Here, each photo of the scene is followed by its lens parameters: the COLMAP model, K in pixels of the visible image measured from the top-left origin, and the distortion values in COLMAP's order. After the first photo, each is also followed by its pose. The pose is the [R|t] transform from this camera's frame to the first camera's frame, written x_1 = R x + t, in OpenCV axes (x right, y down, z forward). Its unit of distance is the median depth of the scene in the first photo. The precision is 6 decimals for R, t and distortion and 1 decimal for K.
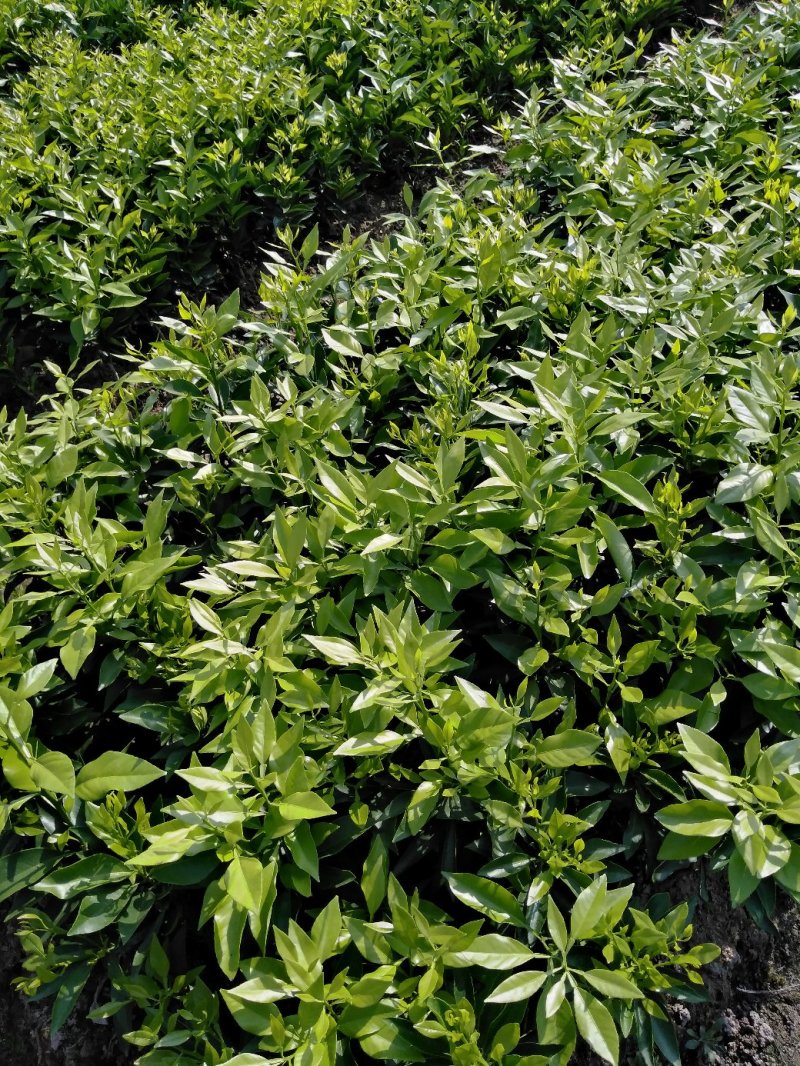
lens RADIAL K [[804.7, 0, 360.4], [0, 804.7, 537.1], [0, 0, 1]] dist [0.059231, -0.098909]
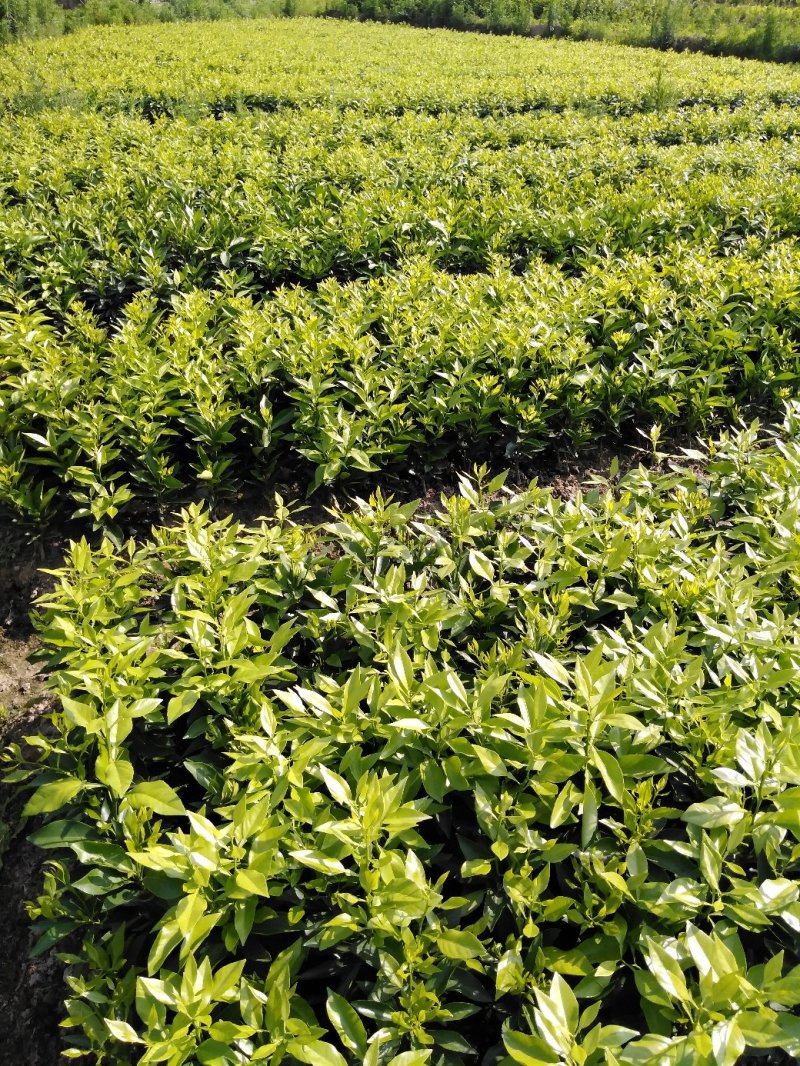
lens RADIAL K [[804.7, 0, 360.4], [0, 804.7, 537.1], [0, 0, 1]] dist [0.059231, -0.098909]
pose [[0.882773, 0.361240, -0.300363, 0.222438], [-0.412598, 0.901881, -0.127960, -0.060942], [0.224667, 0.236889, 0.945203, -0.275746]]
